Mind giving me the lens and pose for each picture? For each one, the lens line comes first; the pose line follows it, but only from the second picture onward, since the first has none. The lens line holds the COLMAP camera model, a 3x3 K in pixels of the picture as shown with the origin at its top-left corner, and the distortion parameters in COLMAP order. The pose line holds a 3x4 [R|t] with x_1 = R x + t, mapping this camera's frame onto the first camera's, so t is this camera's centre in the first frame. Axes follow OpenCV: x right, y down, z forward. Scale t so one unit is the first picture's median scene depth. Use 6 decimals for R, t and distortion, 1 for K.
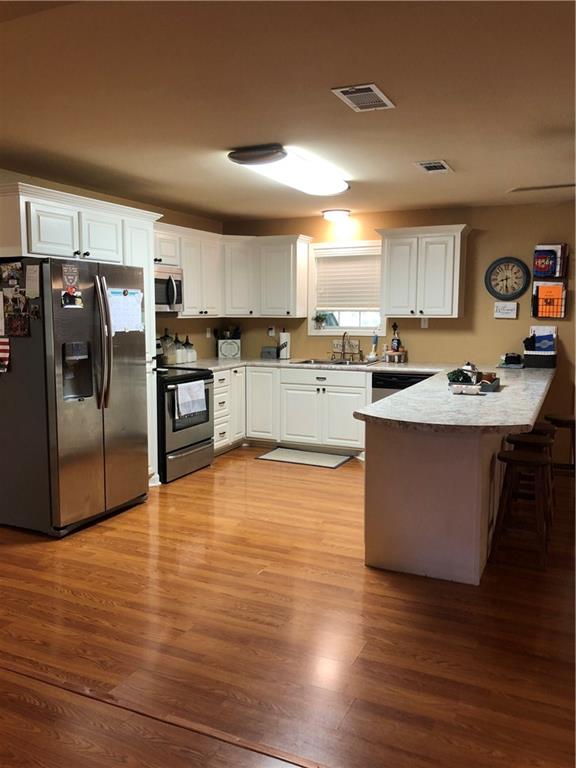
lens RADIAL K [[634.9, 0, 287.4], [0, 634.9, 382.2], [0, 0, 1]] dist [0.041543, -0.009186]
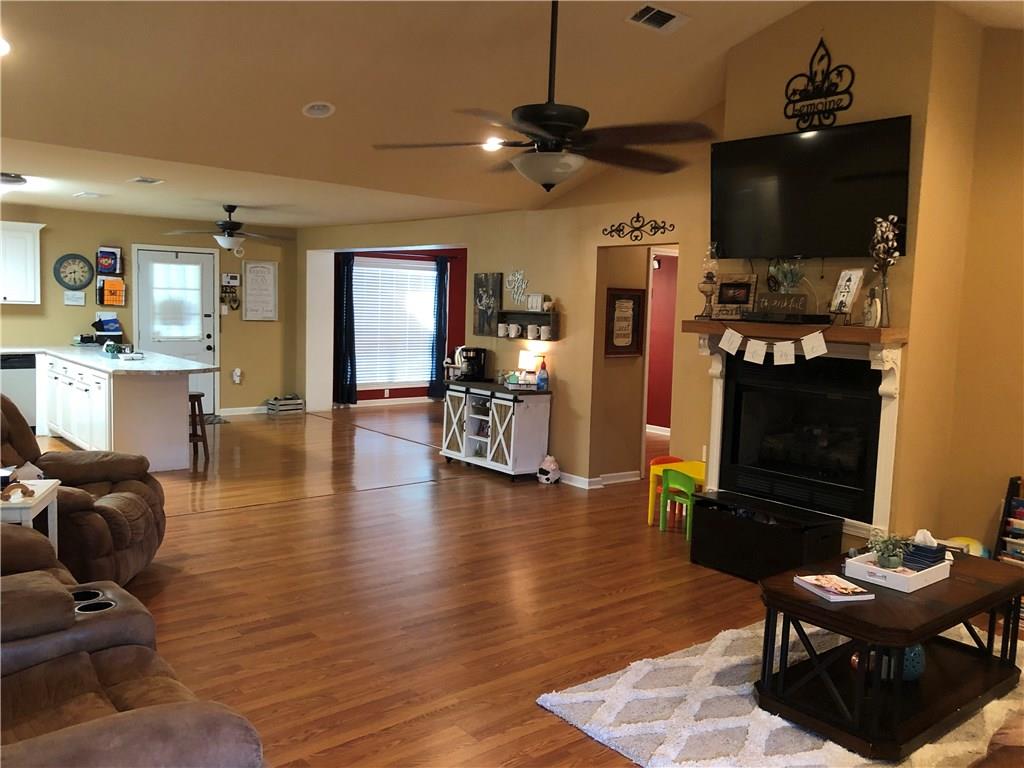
lens RADIAL K [[846.6, 0, 511.2], [0, 846.6, 389.7], [0, 0, 1]] dist [0.041543, -0.009186]
pose [[0.429093, -0.080240, 0.899689, -0.770077], [0.085123, 0.995206, 0.048161, 0.049594], [-0.899241, 0.055919, 0.433866, -0.417768]]
